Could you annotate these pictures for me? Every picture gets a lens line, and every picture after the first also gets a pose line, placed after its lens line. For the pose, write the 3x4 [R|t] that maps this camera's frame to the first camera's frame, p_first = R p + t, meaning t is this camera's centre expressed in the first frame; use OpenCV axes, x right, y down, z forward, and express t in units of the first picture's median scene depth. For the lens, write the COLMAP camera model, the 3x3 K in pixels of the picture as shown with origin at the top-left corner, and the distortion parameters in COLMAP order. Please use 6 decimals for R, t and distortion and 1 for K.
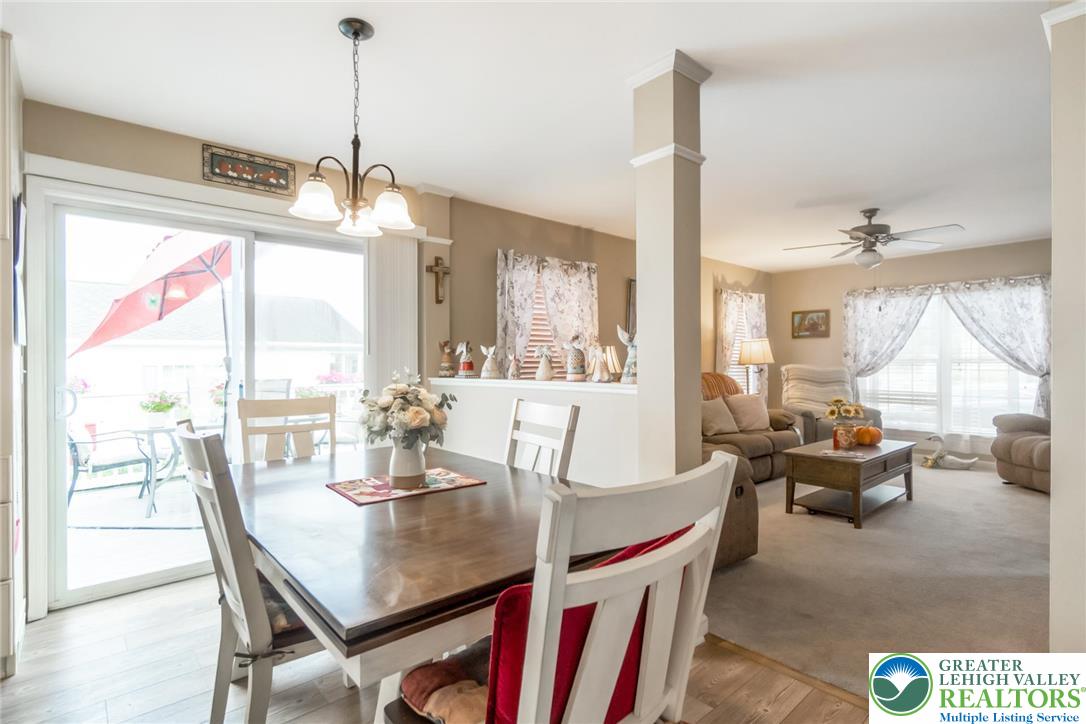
lens RADIAL K [[532.2, 0, 523.0], [0, 532.2, 372.5], [0, 0, 1]] dist [0.000261, -0.000151]
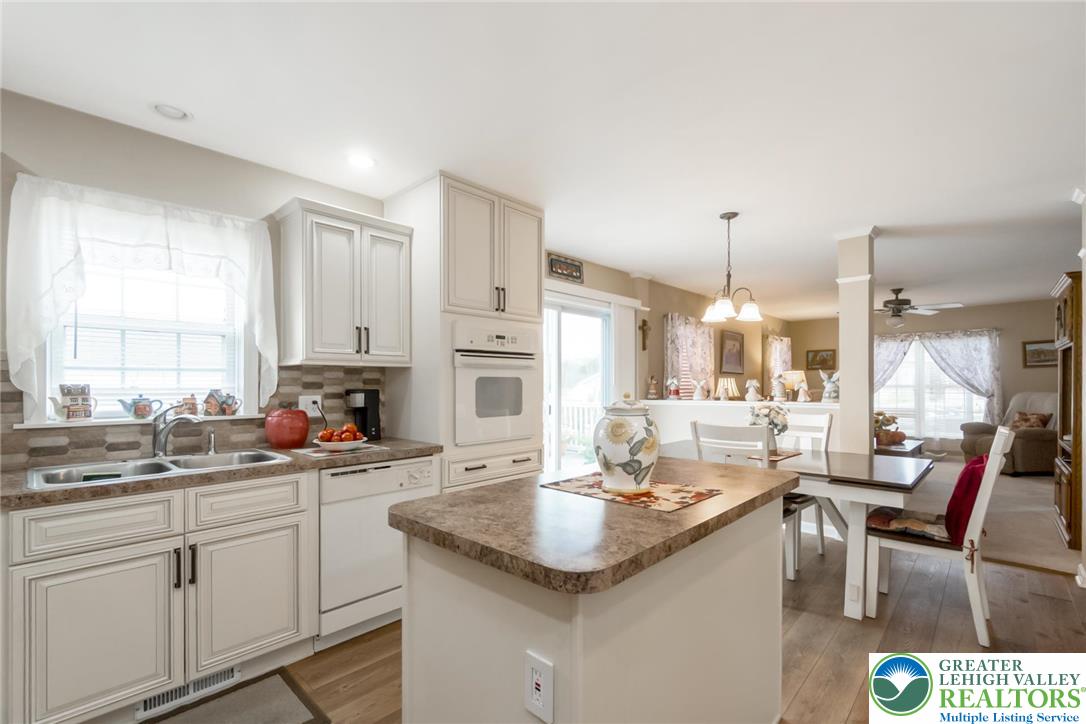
lens RADIAL K [[480.8, 0, 525.5], [0, 480.8, 387.8], [0, 0, 1]] dist [0.001023, 0.003447]
pose [[0.996093, -0.000855, 0.088303, -0.439542], [0.001951, 0.999922, -0.012325, -0.005133], [-0.088285, 0.012449, 0.996017, -0.232225]]
